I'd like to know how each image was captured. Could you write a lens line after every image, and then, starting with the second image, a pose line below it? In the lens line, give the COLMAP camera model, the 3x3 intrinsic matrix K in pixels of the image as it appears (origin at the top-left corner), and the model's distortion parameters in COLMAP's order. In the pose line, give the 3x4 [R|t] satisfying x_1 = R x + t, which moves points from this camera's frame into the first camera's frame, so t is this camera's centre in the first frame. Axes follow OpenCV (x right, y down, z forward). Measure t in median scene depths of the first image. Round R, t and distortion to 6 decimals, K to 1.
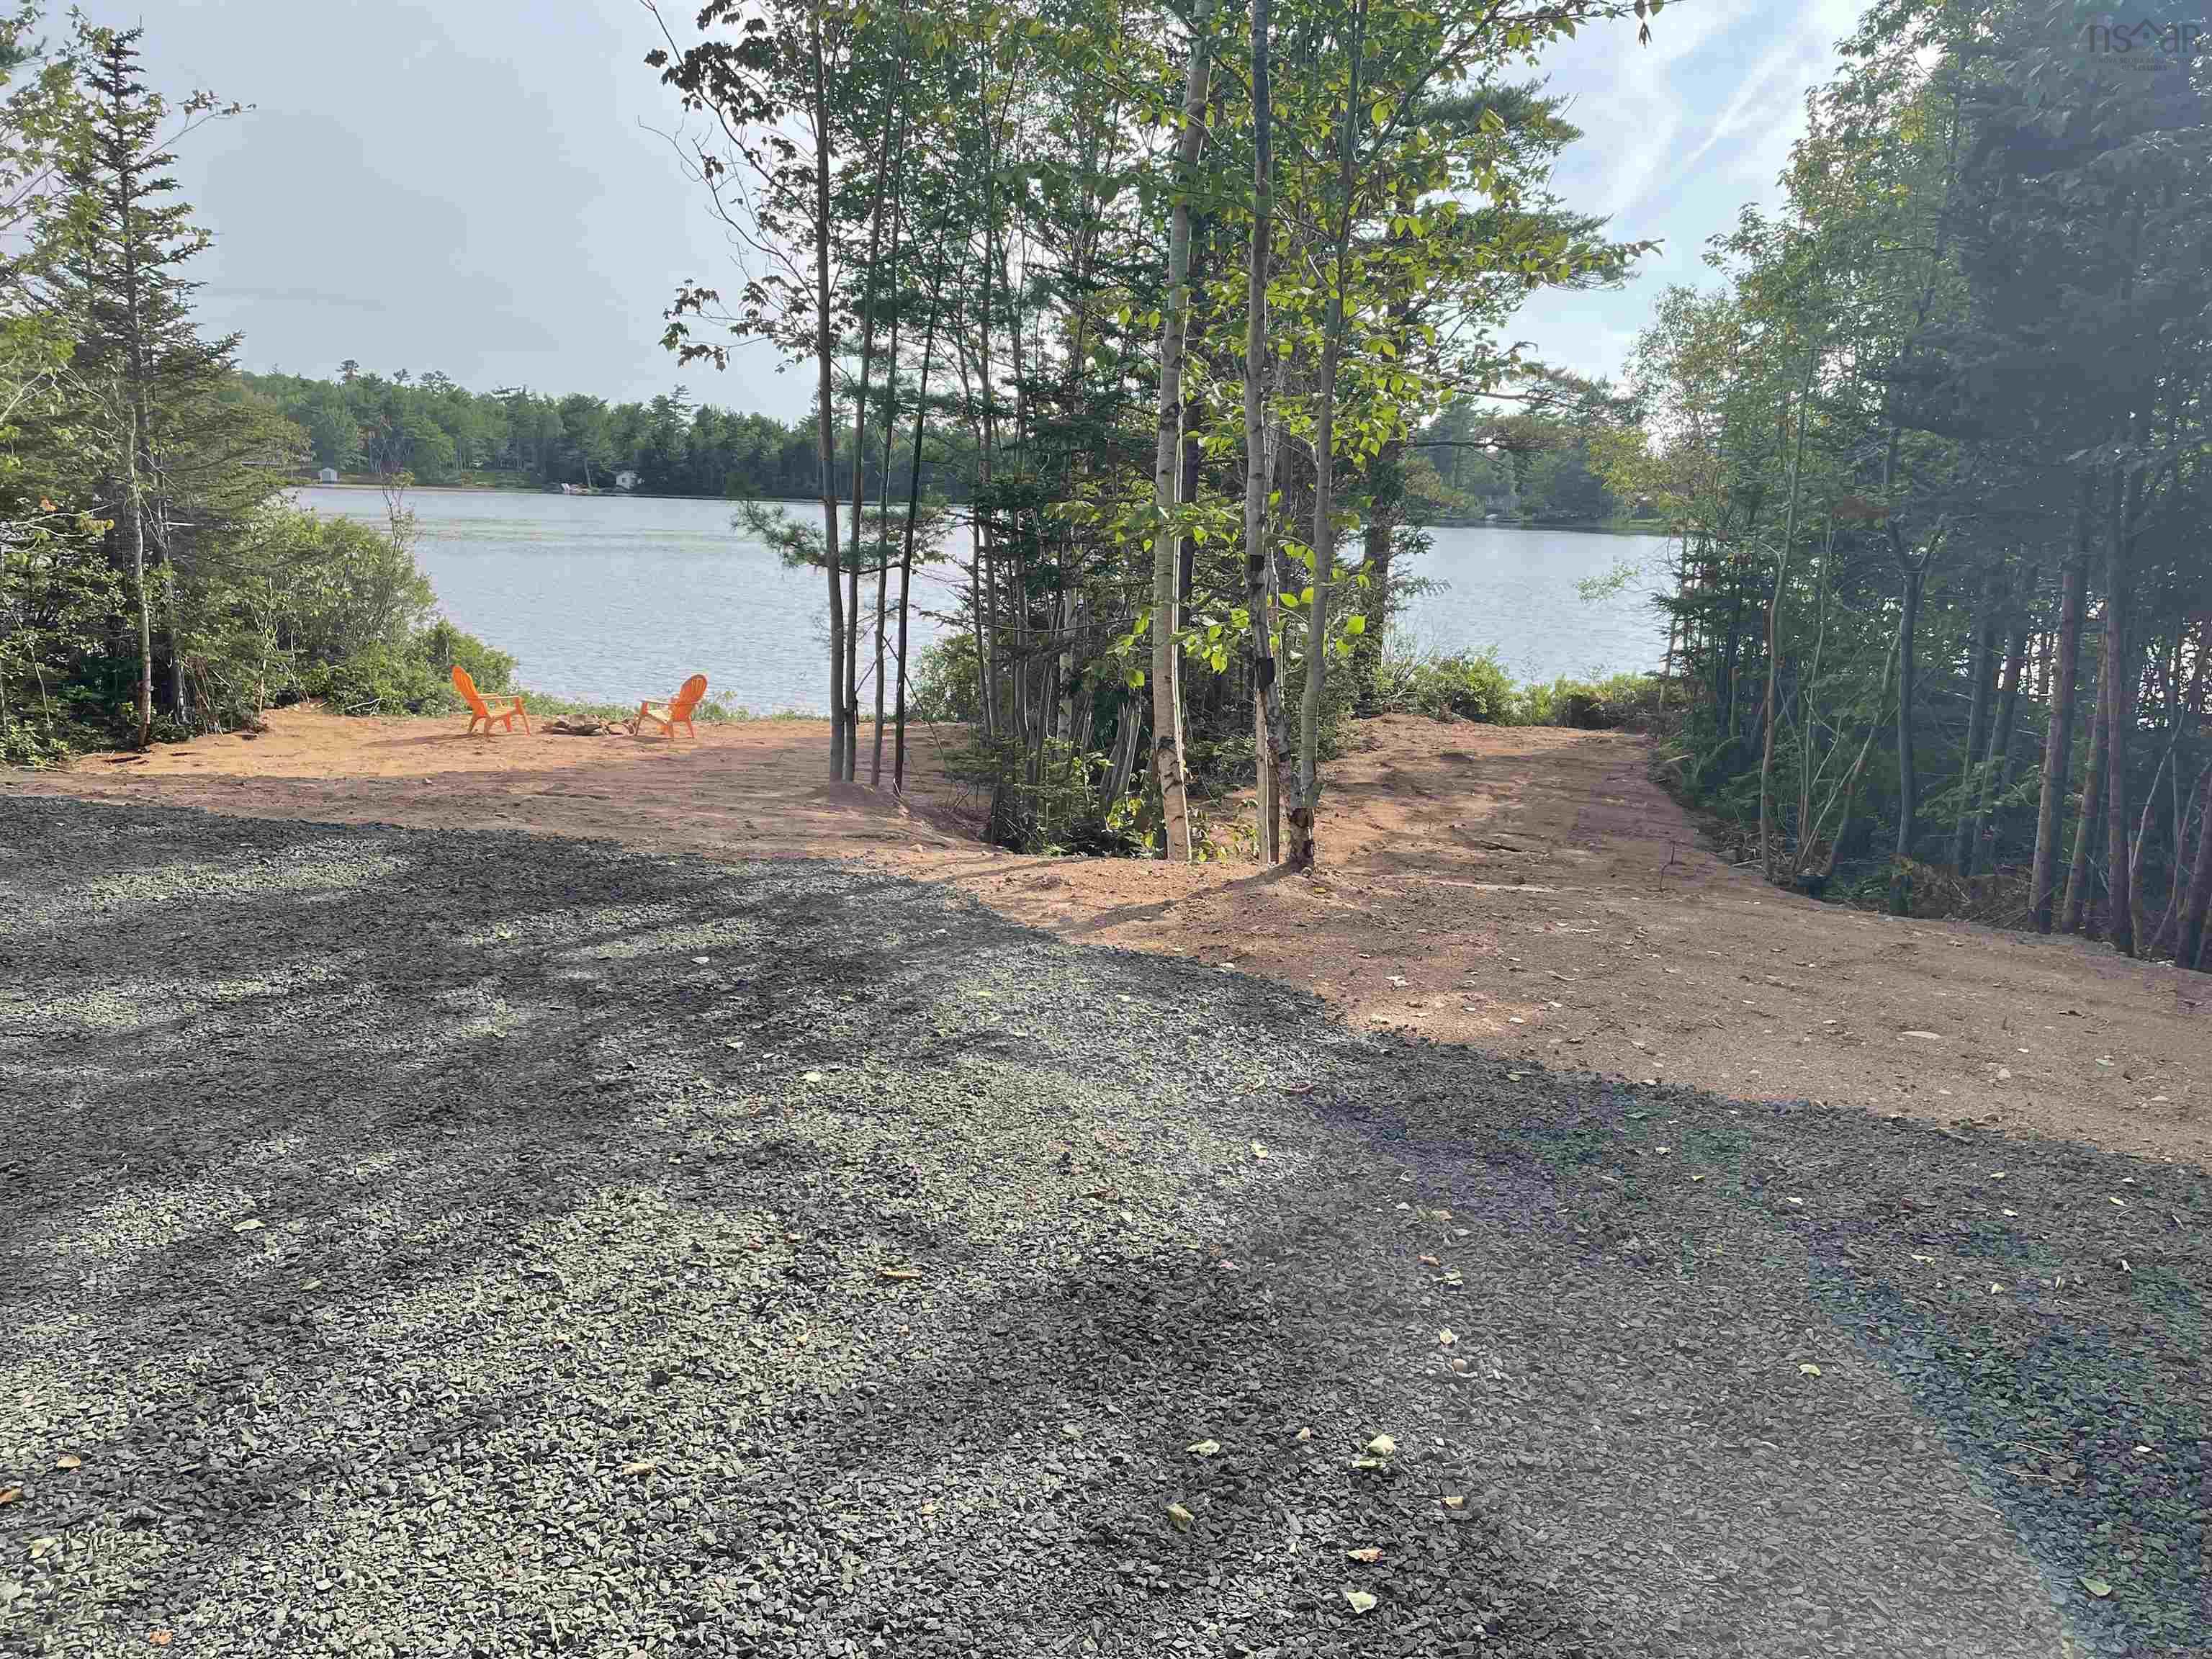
lens RADIAL K [[1732.7, 0, 1098.7], [0, 1732.7, 816.3], [0, 0, 1]] dist [0.004981, -0.011479]
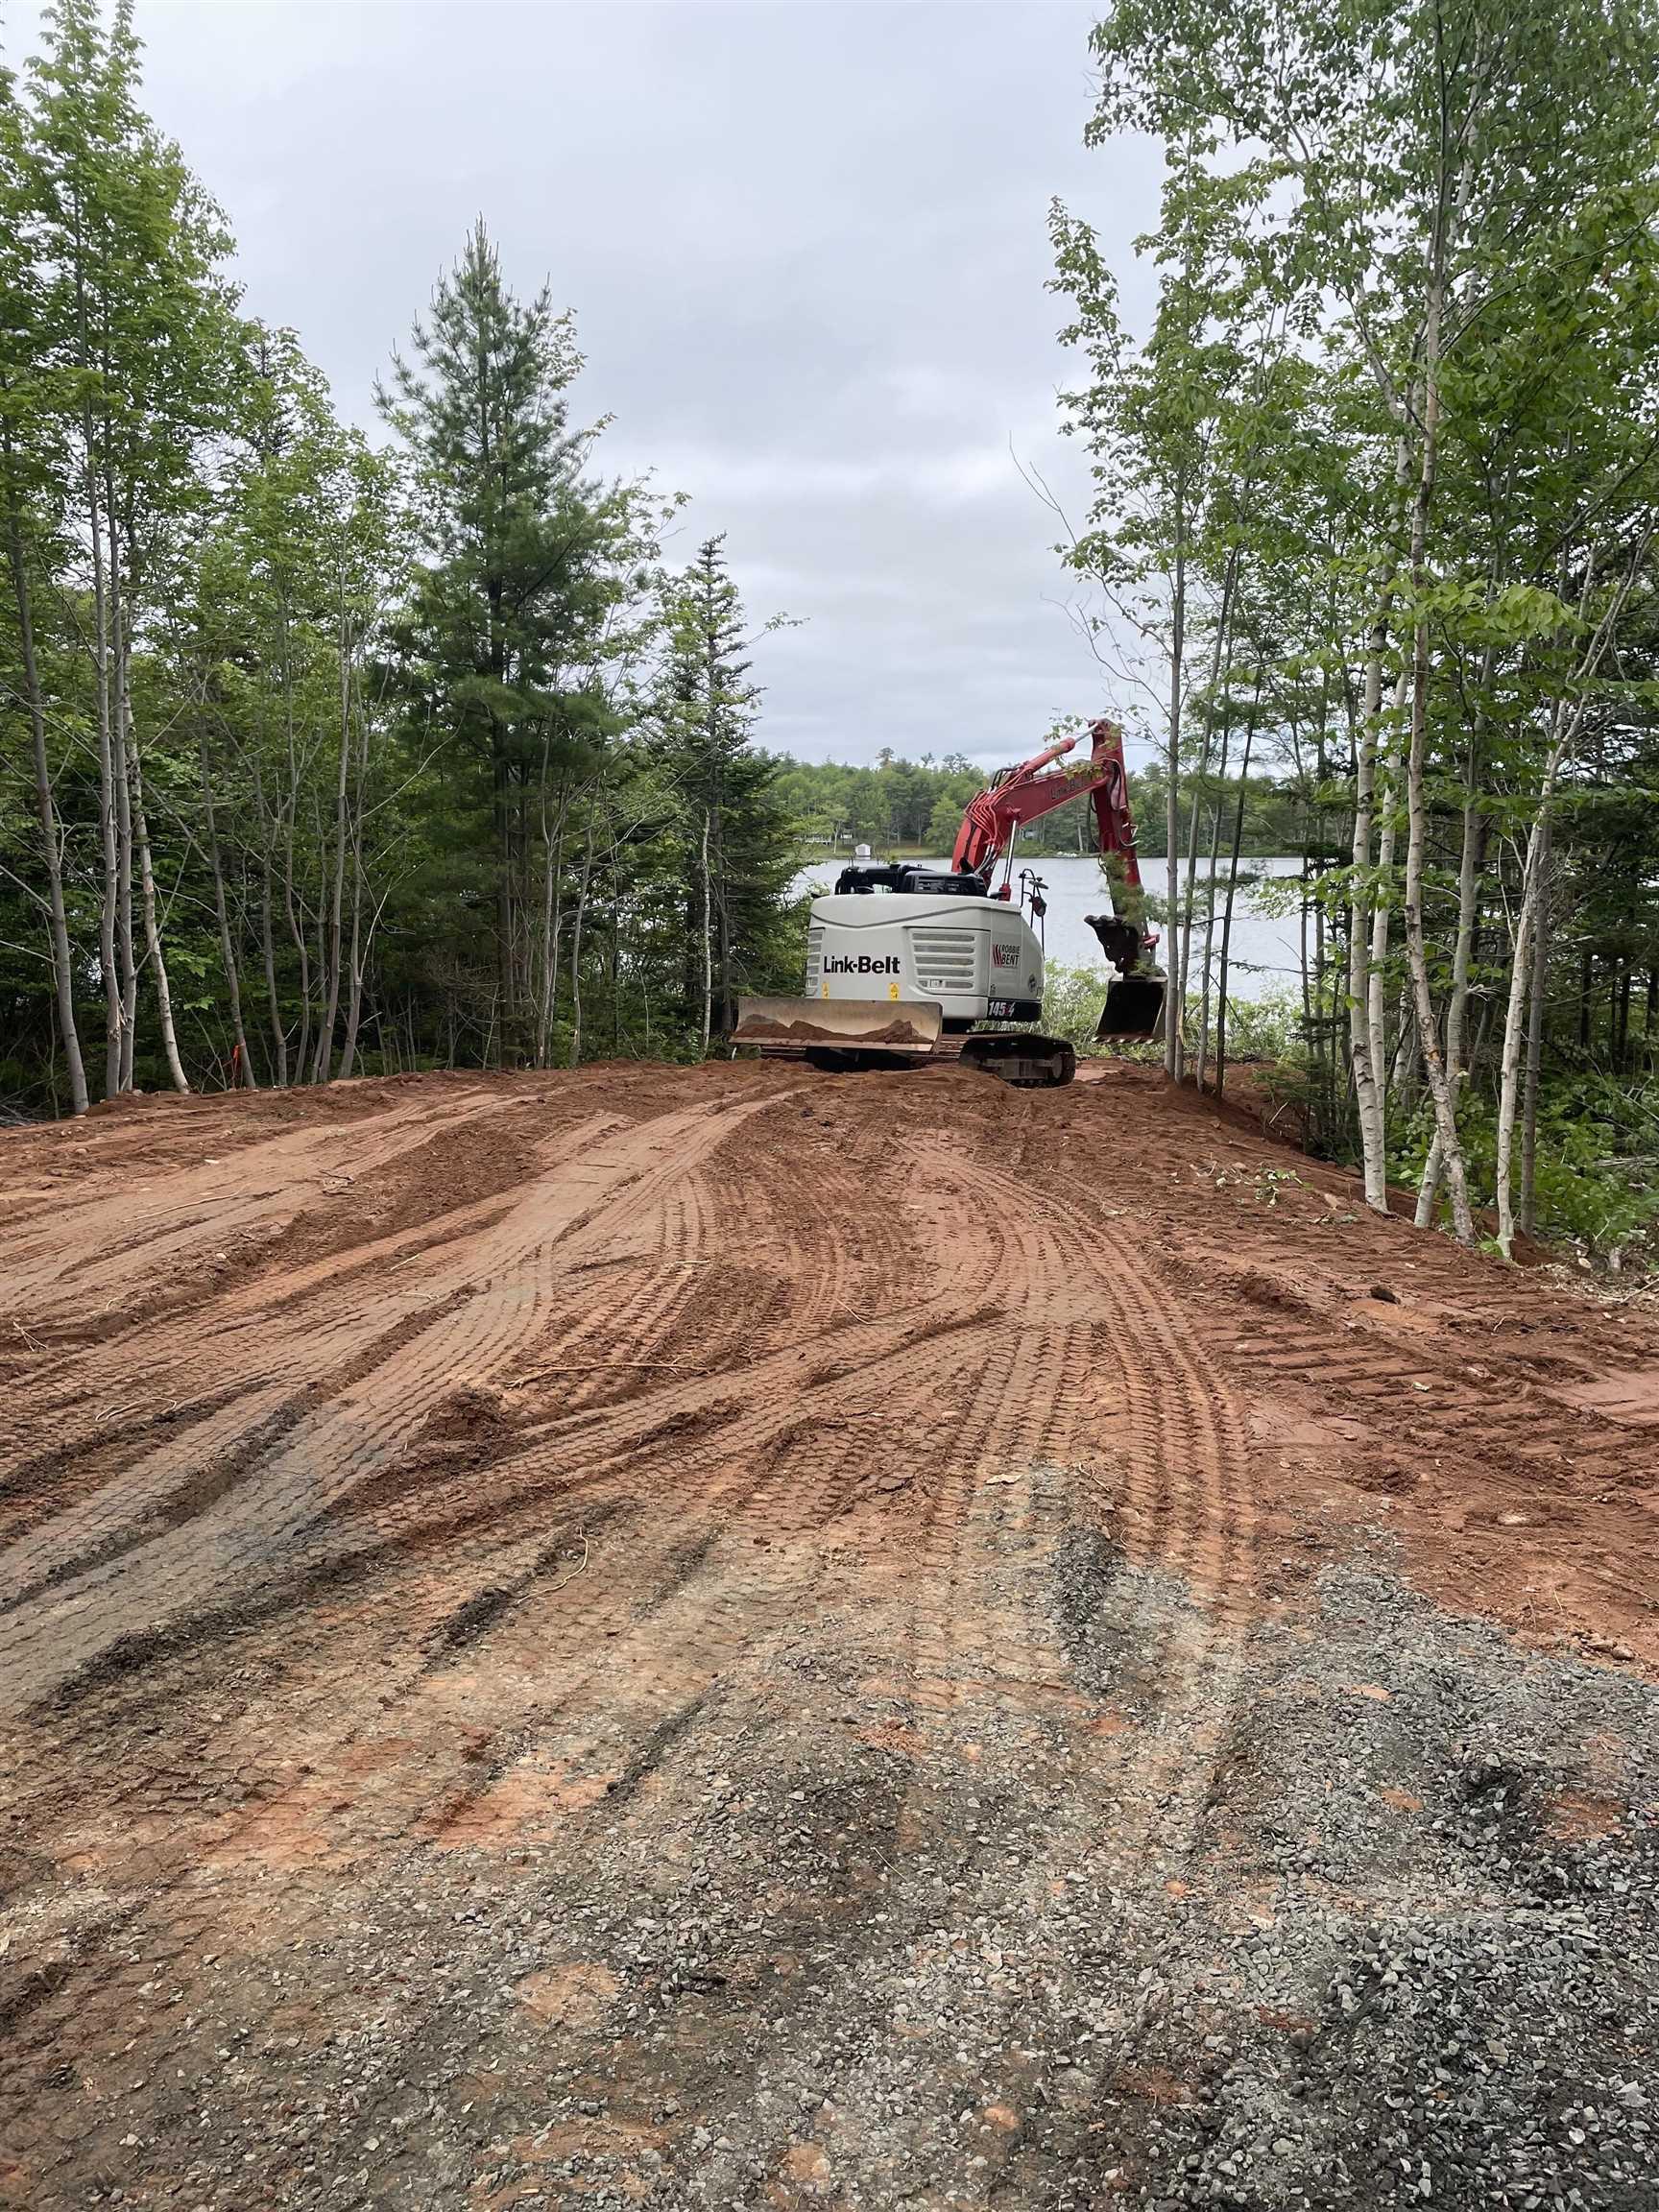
lens RADIAL K [[1732.7, 0, 847.4], [0, 1732.7, 1122.5], [0, 0, 1]] dist [0.004981, -0.011479]
pose [[0.910150, 0.029666, -0.413216, 0.097127], [-0.041627, 0.998934, -0.019972, 0.024028], [0.412183, 0.035379, 0.910414, -0.161570]]
